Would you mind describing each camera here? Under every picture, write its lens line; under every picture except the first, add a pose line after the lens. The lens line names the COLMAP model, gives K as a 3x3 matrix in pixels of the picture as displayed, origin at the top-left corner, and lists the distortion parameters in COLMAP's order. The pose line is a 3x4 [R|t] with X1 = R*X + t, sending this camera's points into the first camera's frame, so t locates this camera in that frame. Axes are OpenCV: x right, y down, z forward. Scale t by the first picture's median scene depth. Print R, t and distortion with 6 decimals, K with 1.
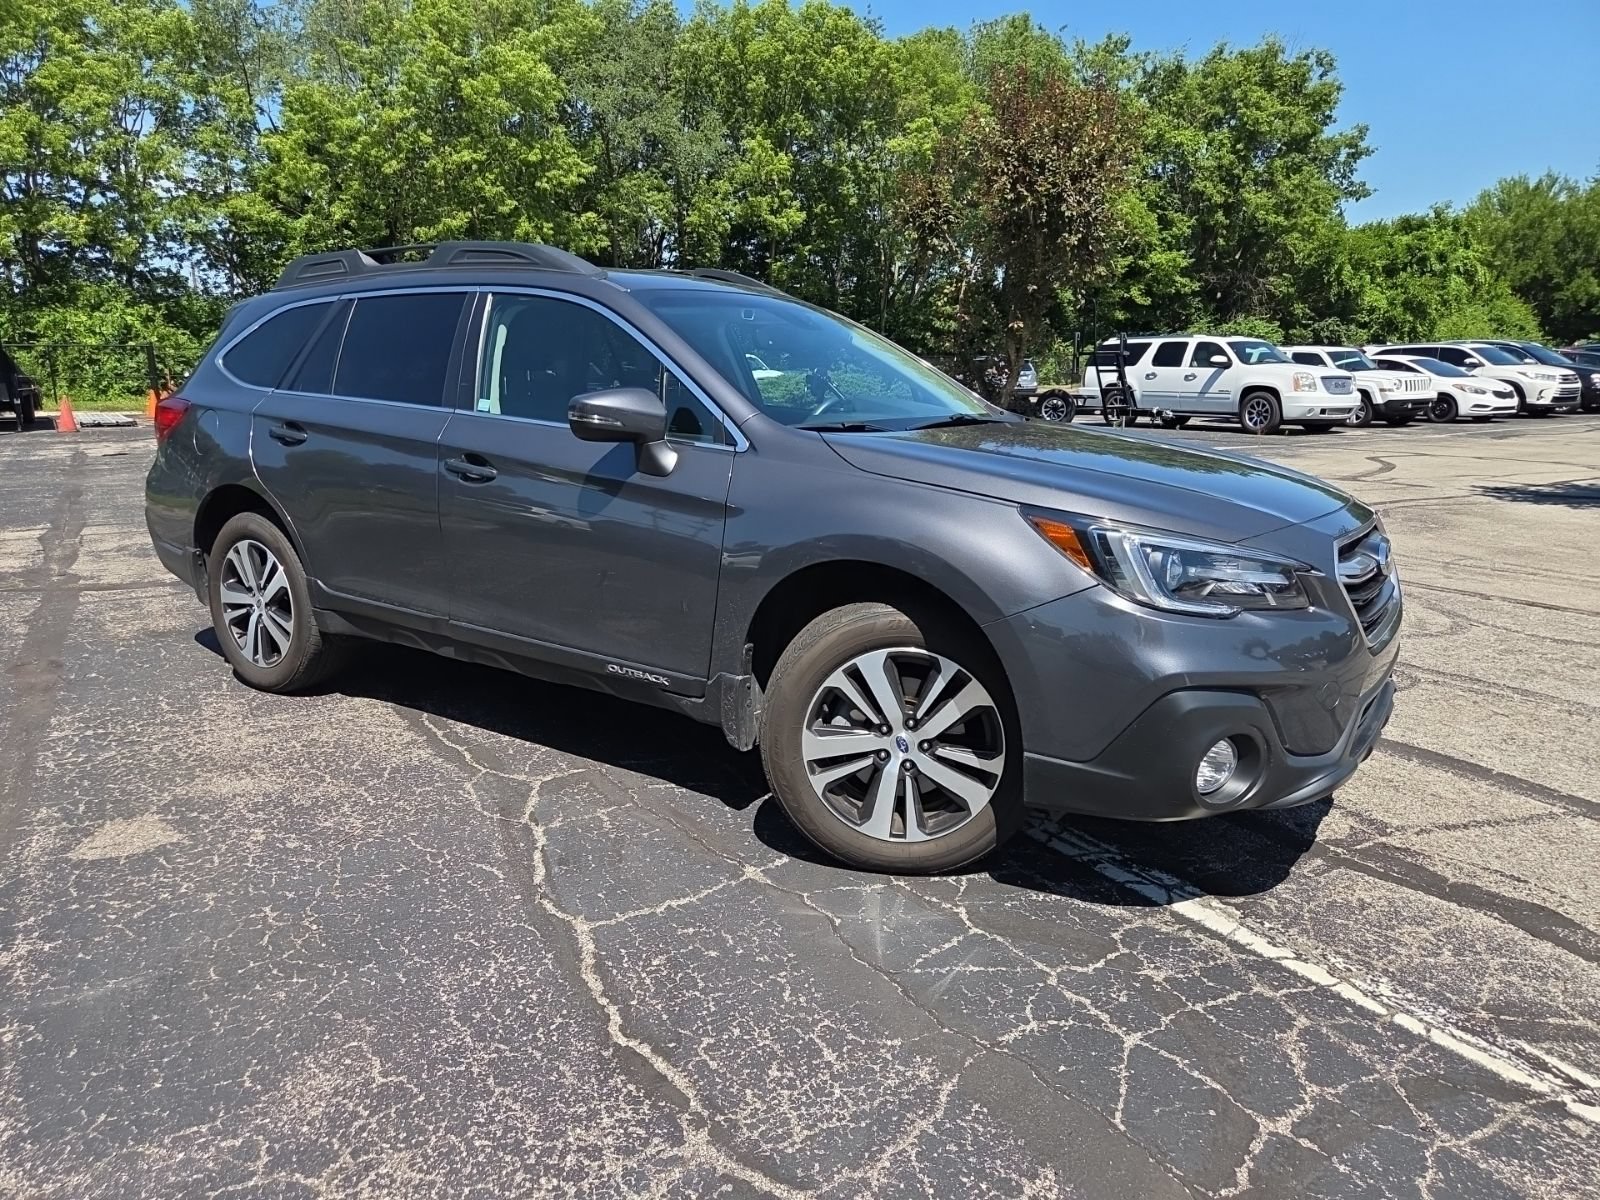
lens RADIAL K [[1075.9, 0, 780.1], [0, 1075.9, 591.0], [0, 0, 1]] dist [0.065330, -0.057244]
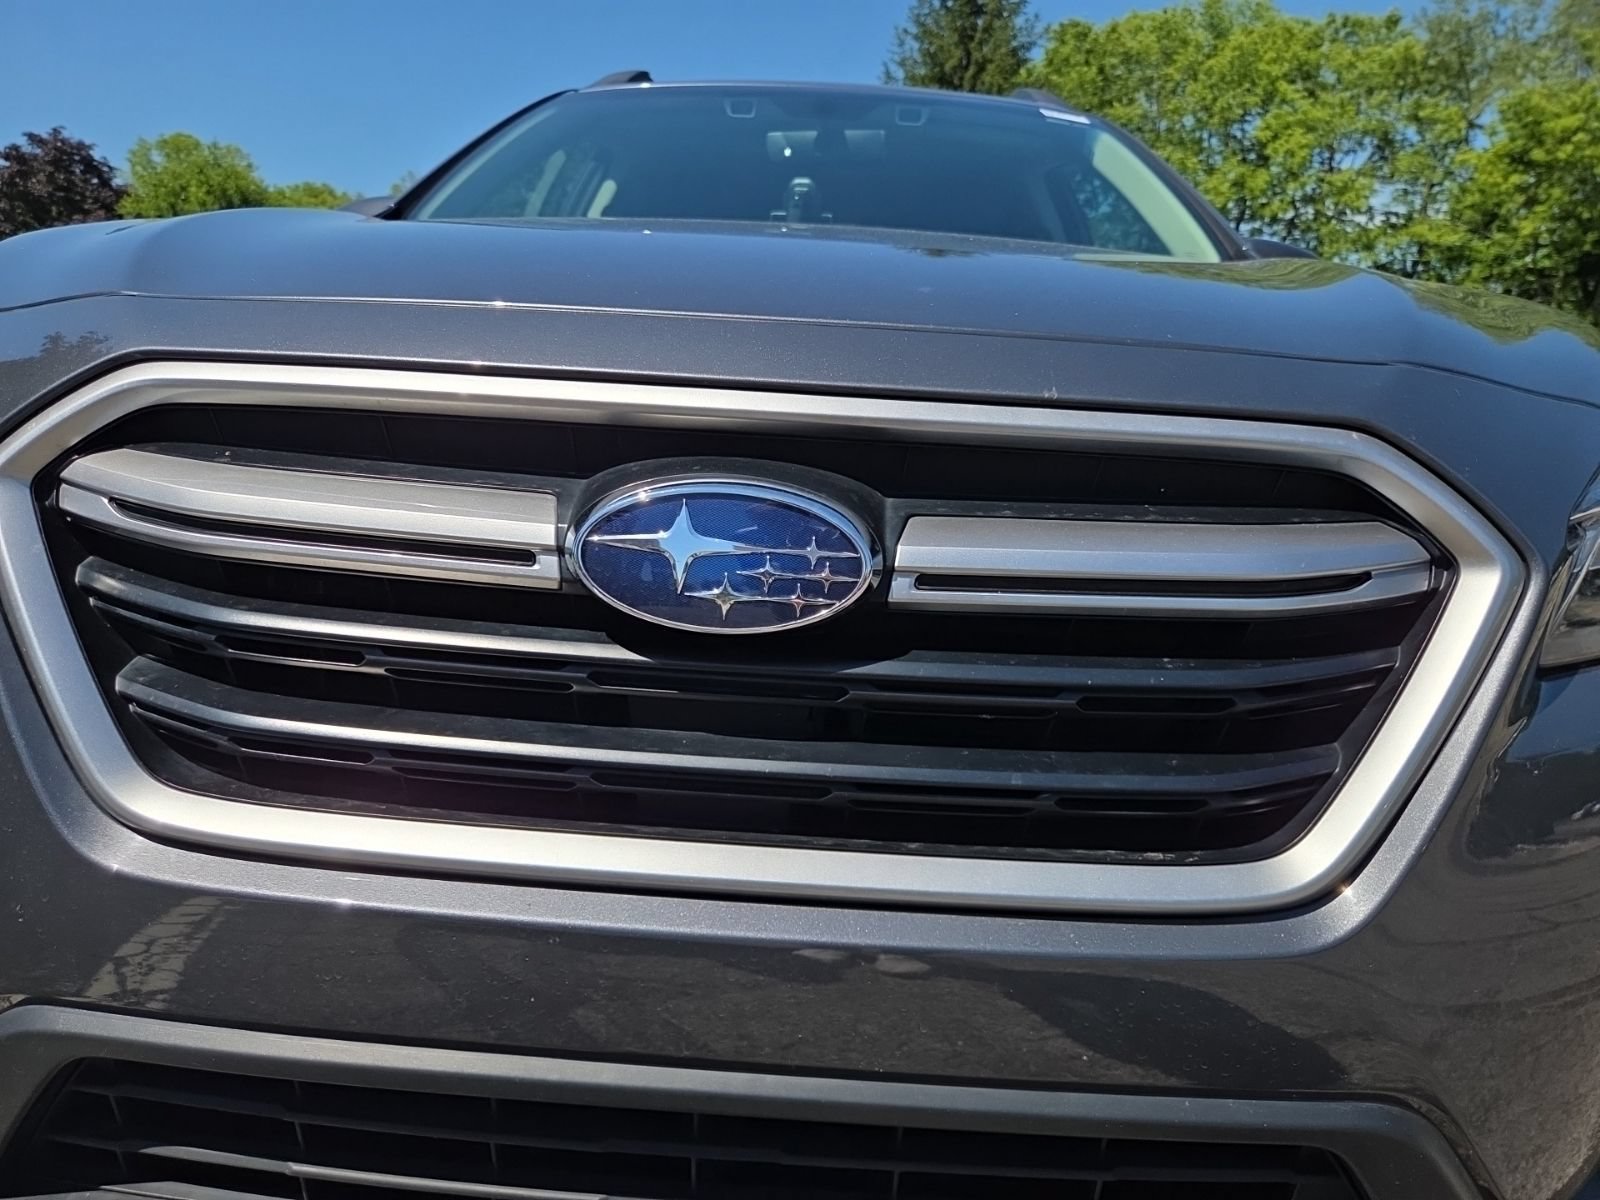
lens RADIAL K [[1075.9, 0, 793.2], [0, 1075.9, 599.1], [0, 0, 1]] dist [0.065330, -0.057244]
pose [[0.538023, 0.183009, -0.822824, 0.053676], [-0.210774, 0.974346, 0.078890, -0.002877], [0.816153, 0.130985, 0.562794, 0.065886]]
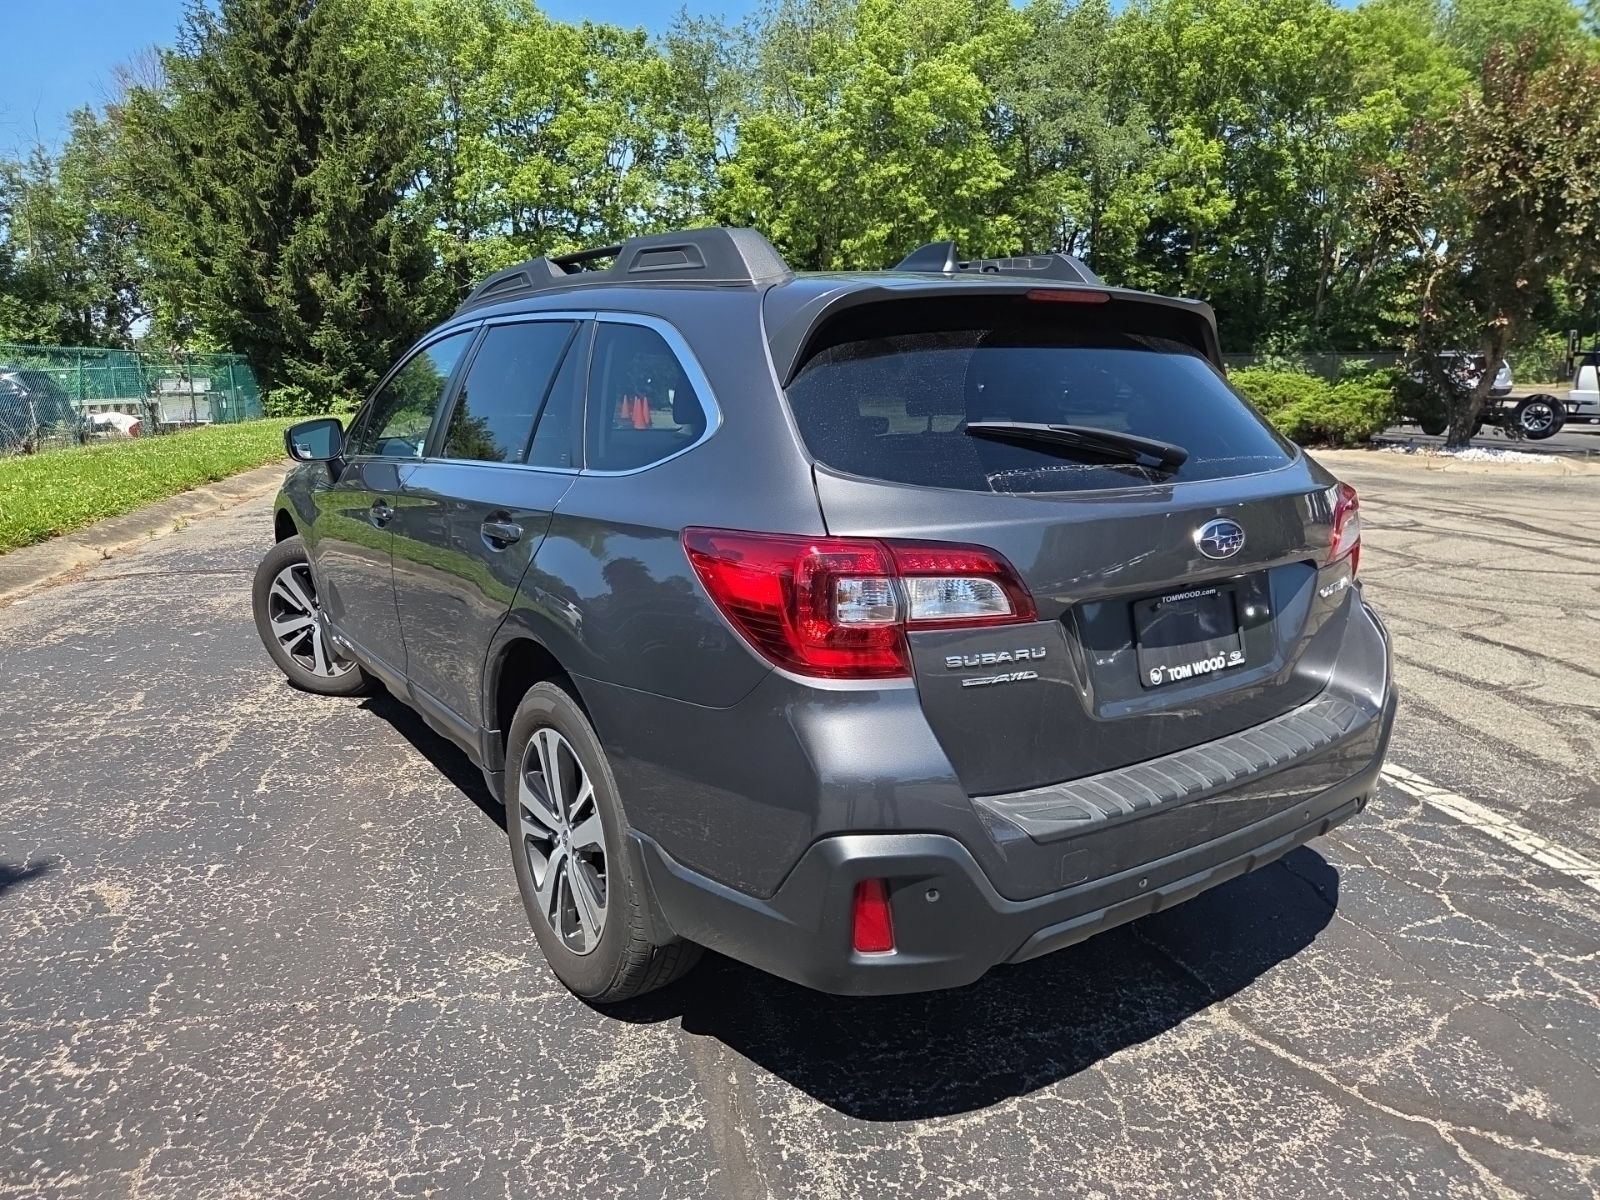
lens RADIAL K [[1075.9, 0, 797.8], [0, 1075.9, 584.4], [0, 0, 1]] dist [0.065330, -0.057244]
pose [[0.943437, 0.062248, -0.325655, -0.007594], [-0.063515, 0.997958, 0.006751, 0.000661], [0.325410, 0.014315, 0.945465, -0.019237]]
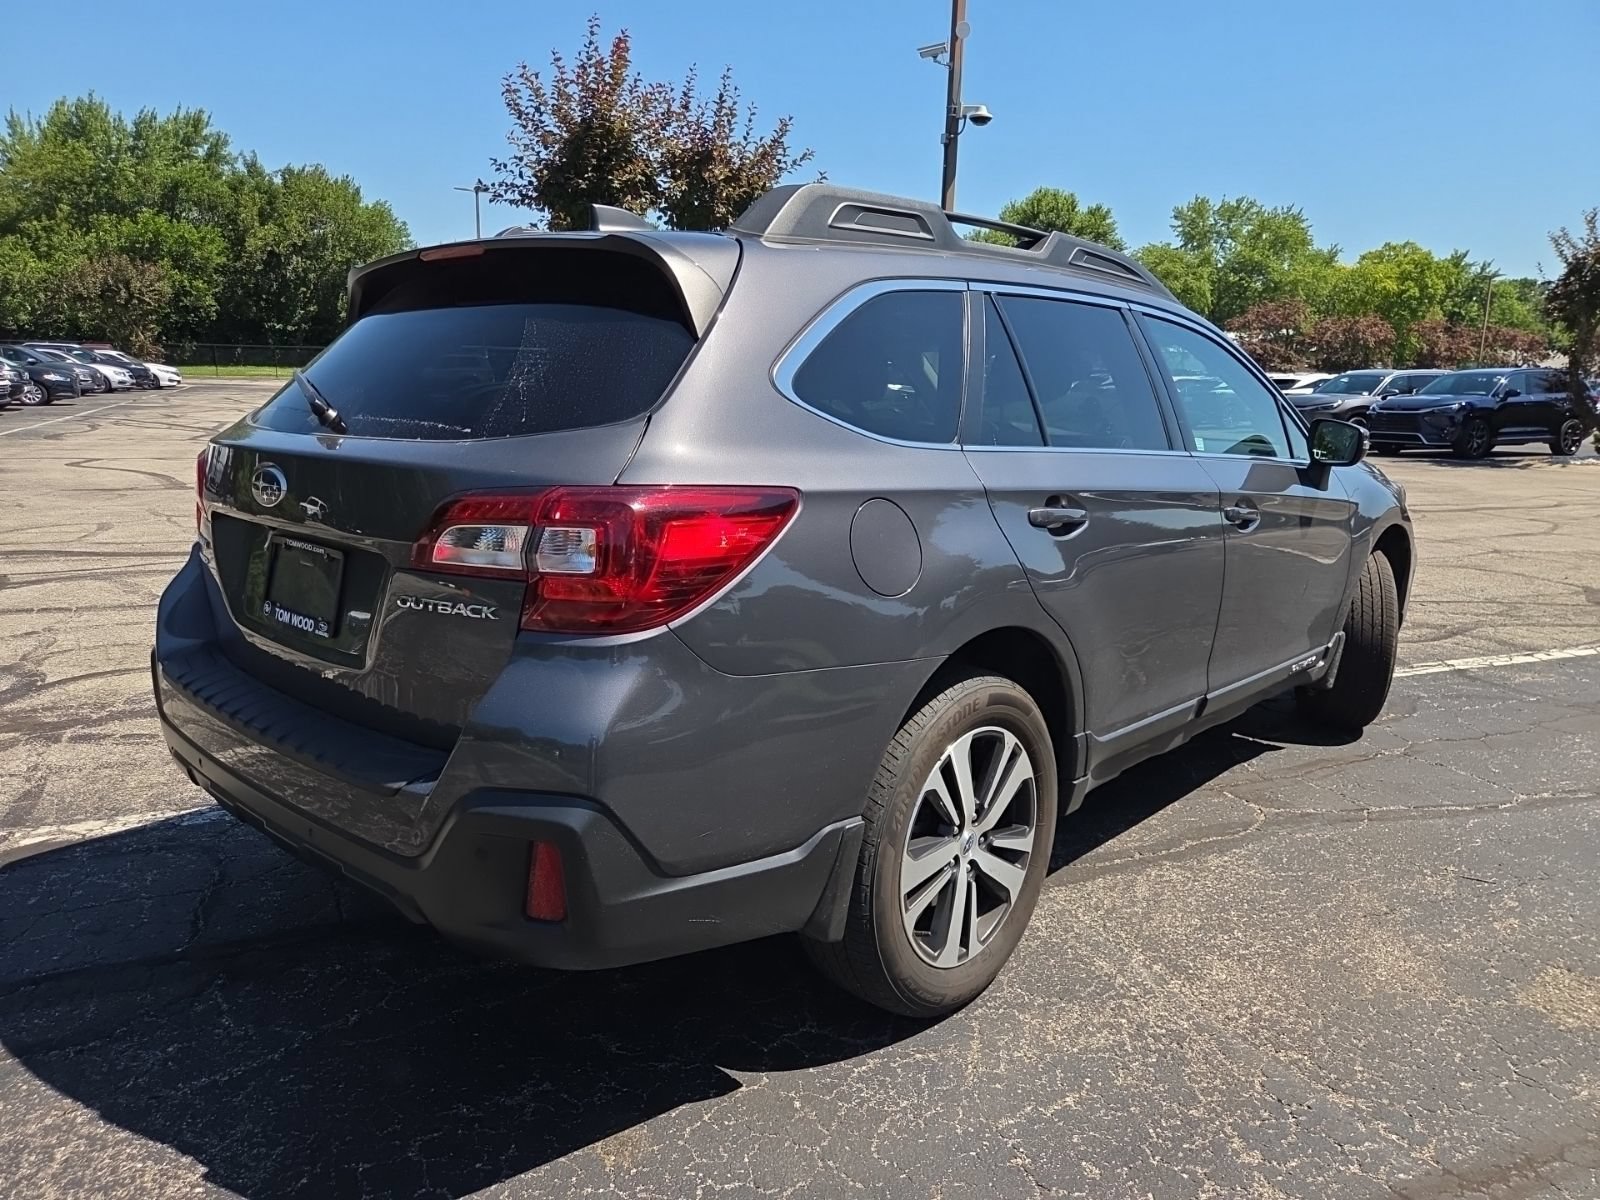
lens RADIAL K [[1075.9, 0, 798.8], [0, 1075.9, 590.7], [0, 0, 1]] dist [0.065330, -0.057244]
pose [[0.128365, -0.180134, 0.975230, -0.108712], [0.172774, 0.972390, 0.156868, -0.022813], [-0.976561, 0.148358, 0.155943, 0.108081]]
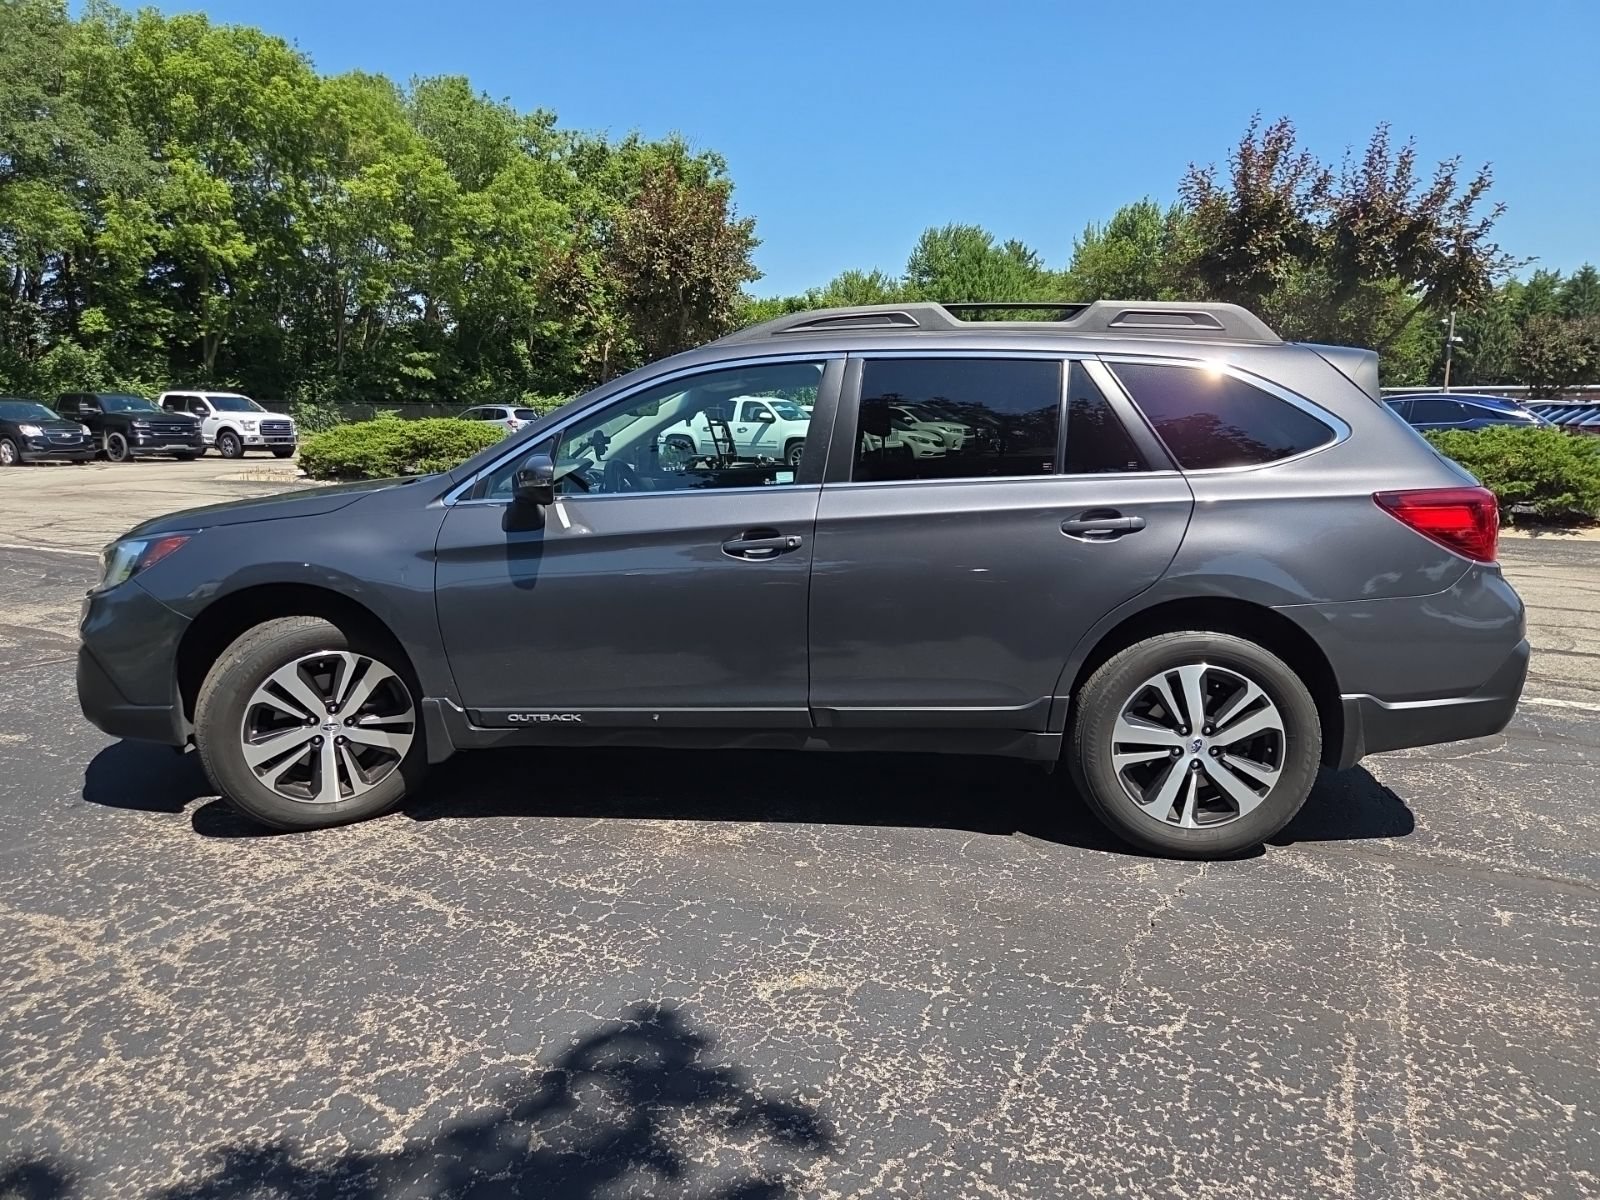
lens RADIAL K [[1075.9, 0, 807.4], [0, 1075.9, 582.8], [0, 0, 1]] dist [0.065330, -0.057244]
pose [[0.849153, -0.072029, 0.523212, -0.109307], [0.098061, 0.994933, -0.022180, 0.002967], [-0.518964, 0.070141, 0.851914, -0.020922]]
